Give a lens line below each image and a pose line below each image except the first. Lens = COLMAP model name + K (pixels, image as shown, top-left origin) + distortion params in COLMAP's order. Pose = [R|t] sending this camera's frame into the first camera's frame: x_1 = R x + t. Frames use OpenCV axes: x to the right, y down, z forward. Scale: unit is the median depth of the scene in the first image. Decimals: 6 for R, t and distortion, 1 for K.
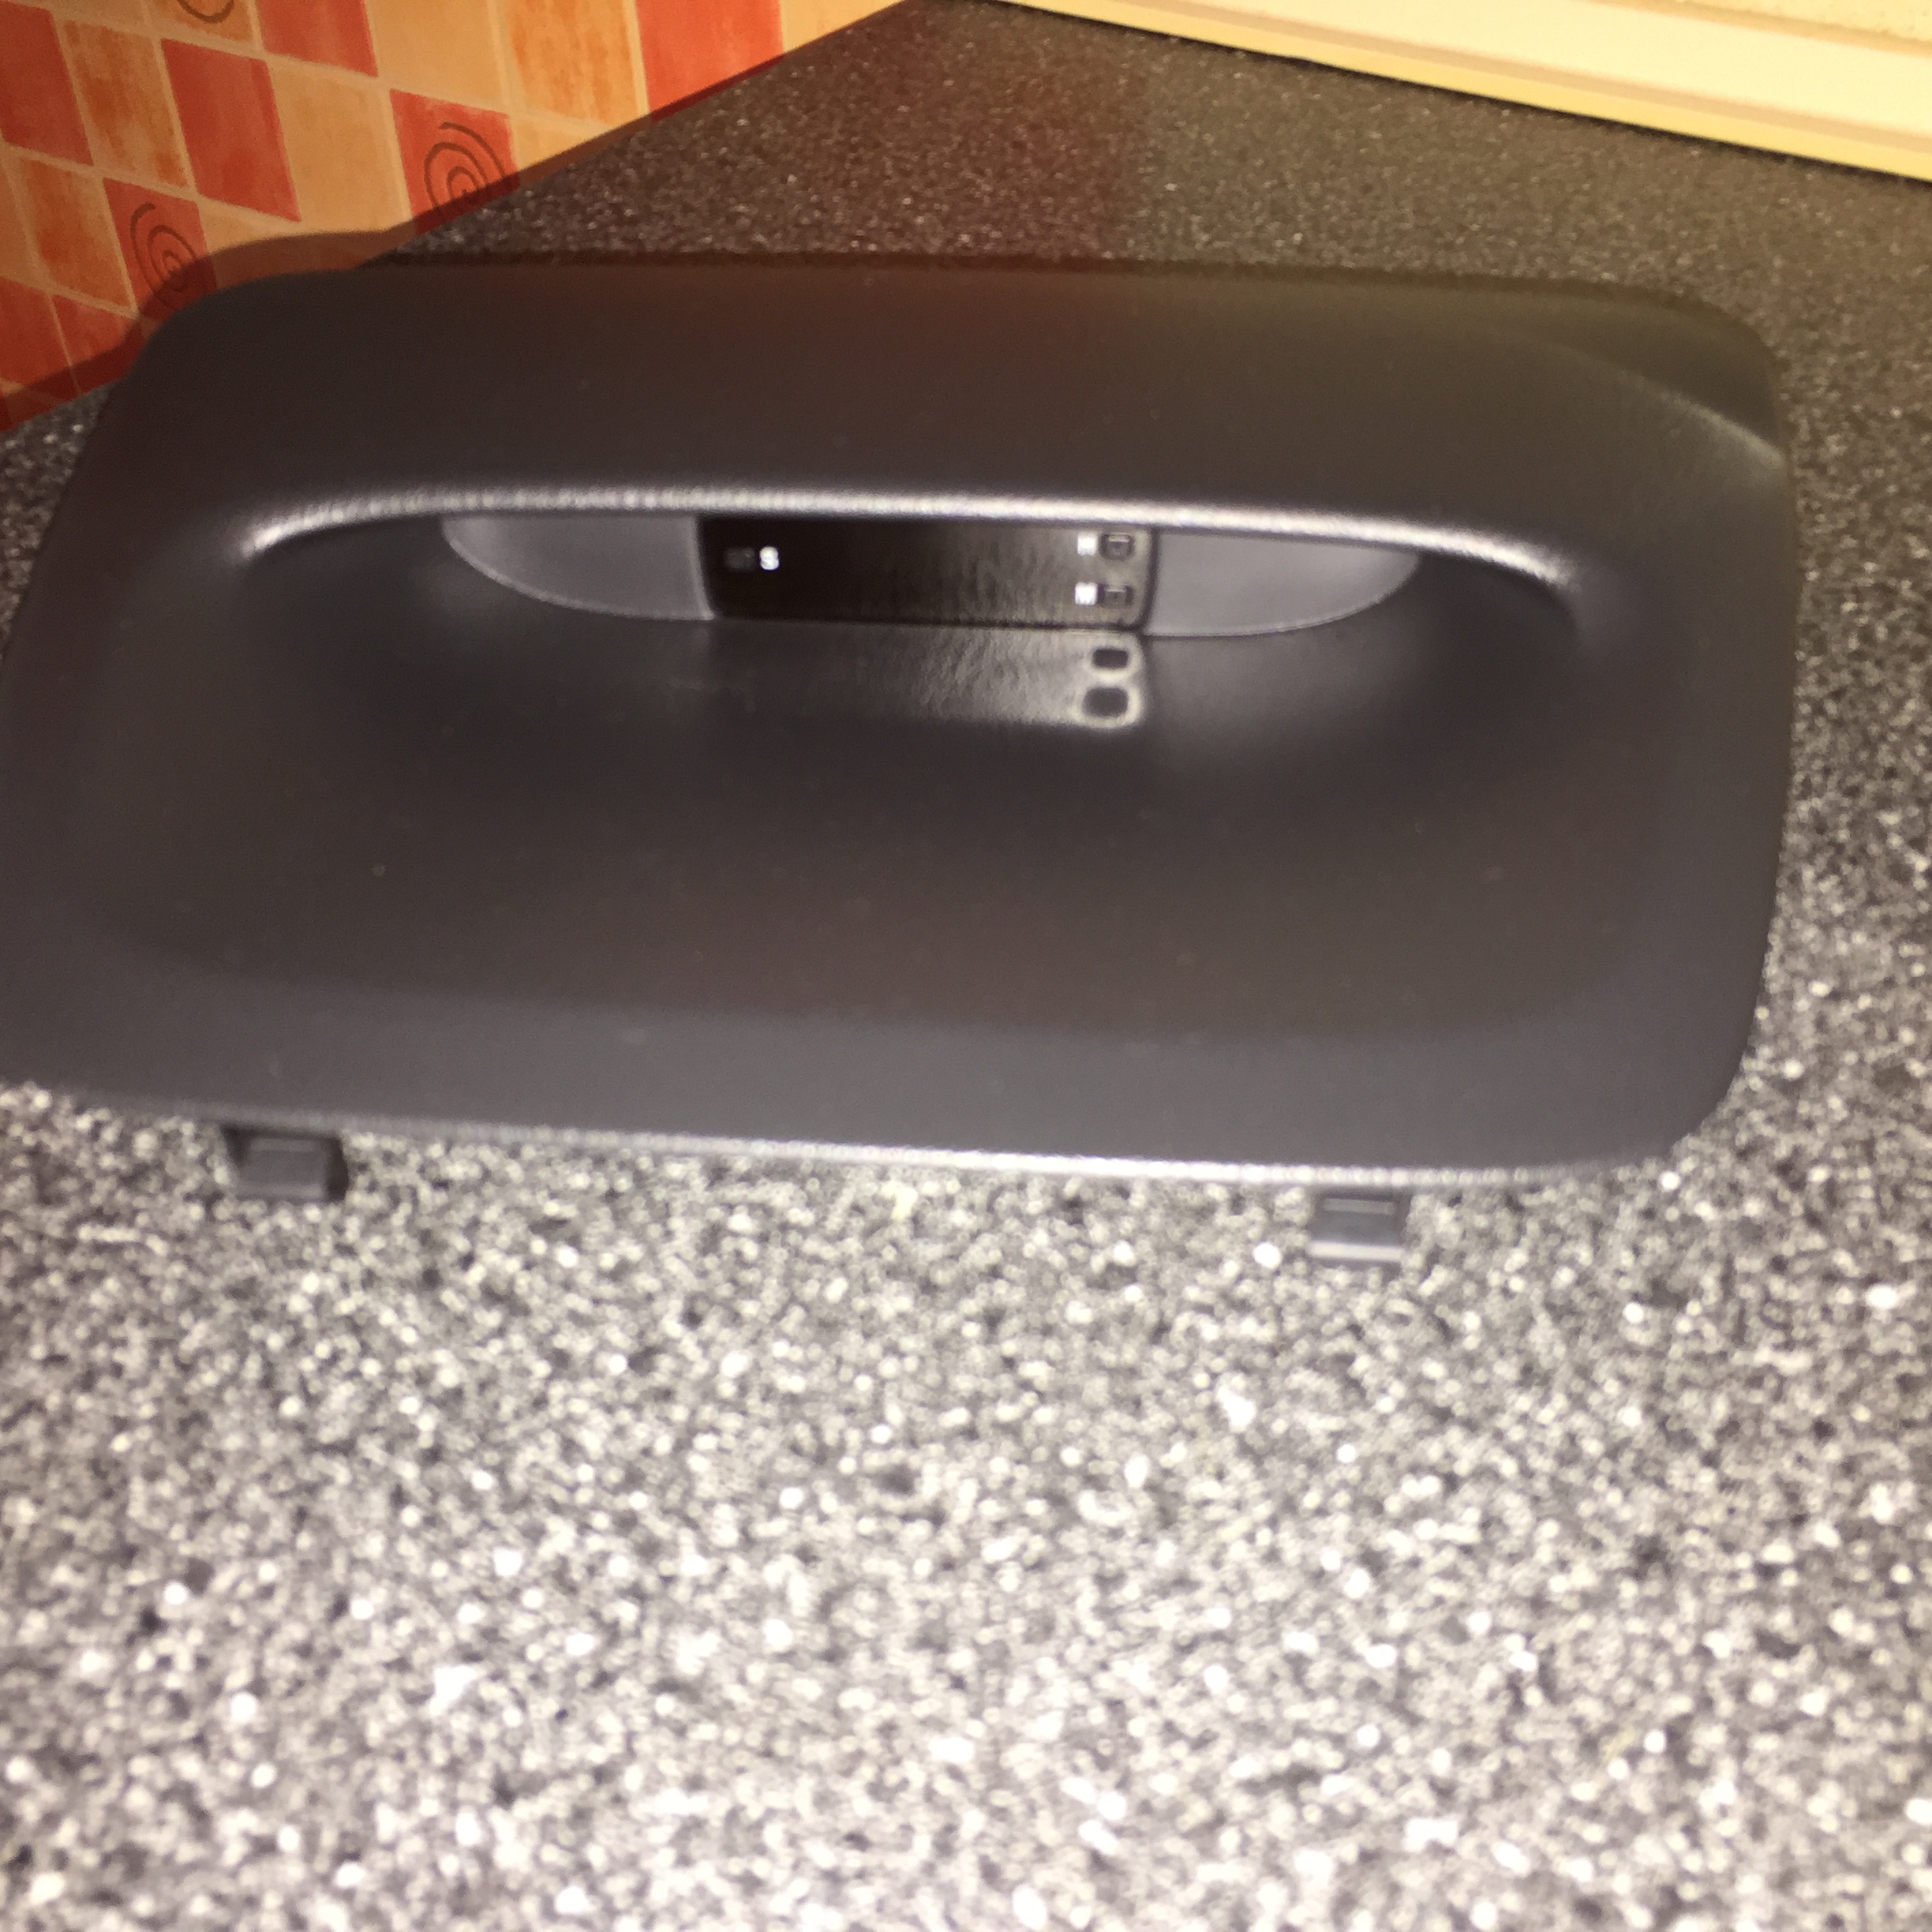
lens RADIAL K [[2176.8, 0, 965.6], [0, 2176.8, 964.7], [0, 0, 1]] dist [0.032552, 0.000000]
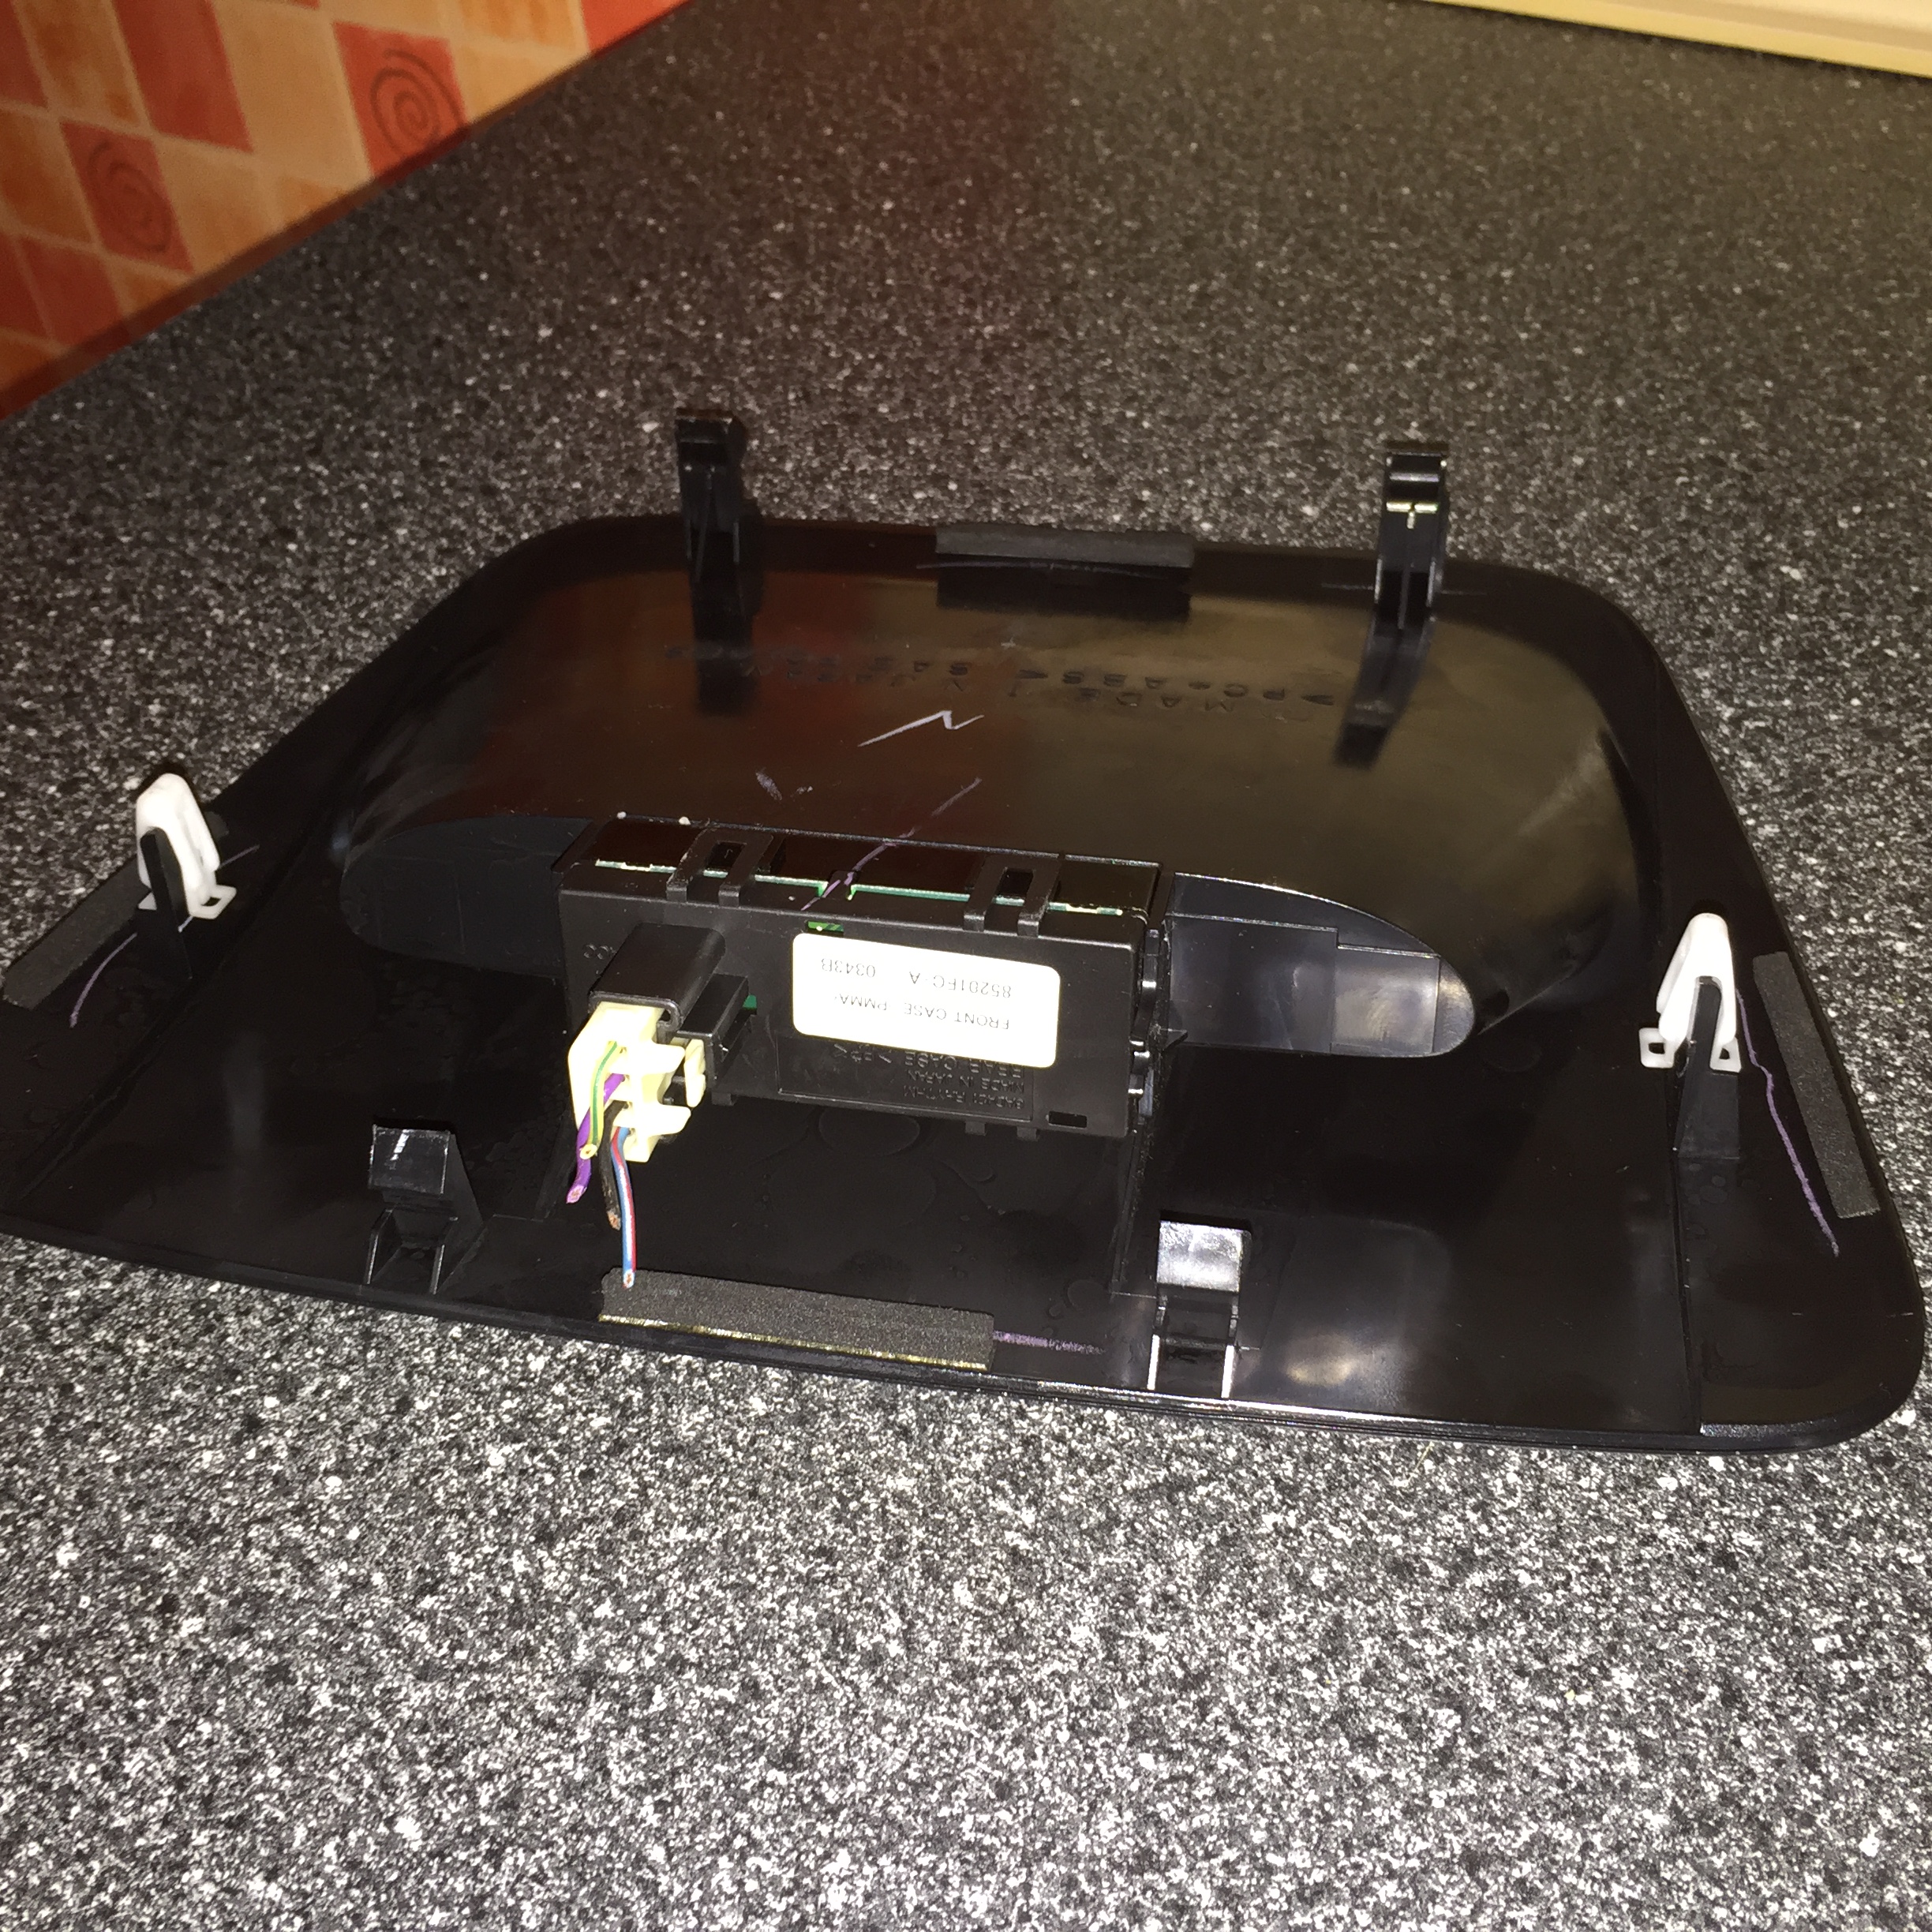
lens RADIAL K [[2176.8, 0, 966.2], [0, 2176.8, 967.1], [0, 0, 1]] dist [0.032552, 0.000000]
pose [[0.998261, -0.058758, -0.004832, 0.050280], [0.058942, 0.996437, 0.060333, -0.008064], [0.001270, -0.060512, 0.998167, -0.210199]]
